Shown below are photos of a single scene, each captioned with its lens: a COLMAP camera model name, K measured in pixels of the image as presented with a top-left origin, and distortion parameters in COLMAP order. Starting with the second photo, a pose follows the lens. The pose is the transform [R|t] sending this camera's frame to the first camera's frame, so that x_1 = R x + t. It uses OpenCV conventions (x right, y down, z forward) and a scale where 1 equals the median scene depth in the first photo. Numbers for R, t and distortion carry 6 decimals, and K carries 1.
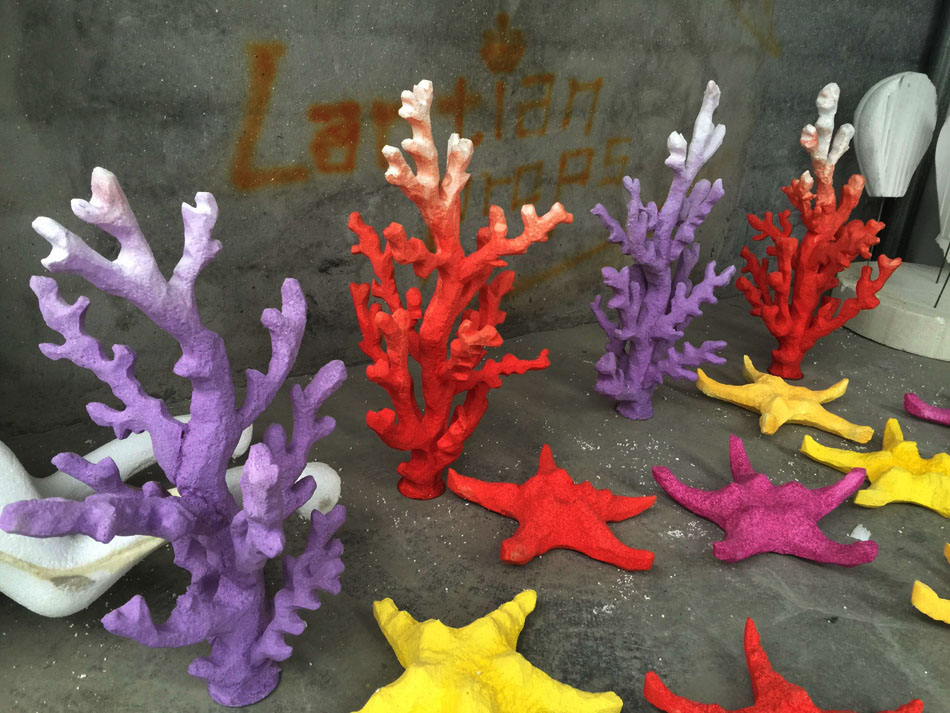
lens RADIAL K [[787.0, 0, 475.0], [0, 787.0, 356.5], [0, 0, 1]] dist [0.079411, -0.122093]
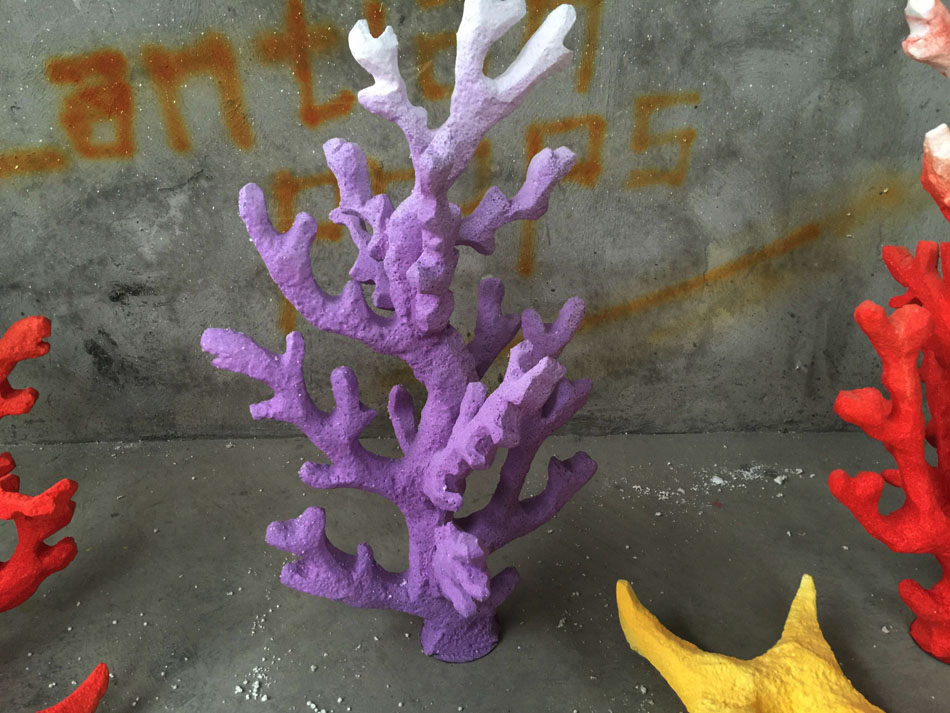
lens RADIAL K [[787.0, 0, 475.0], [0, 787.0, 356.5], [0, 0, 1]] dist [0.079411, -0.122093]
pose [[0.806761, 0.112550, -0.580060, 0.488298], [-0.141638, 0.989906, -0.004920, -0.101537], [0.573651, 0.086128, 0.814559, 0.621713]]
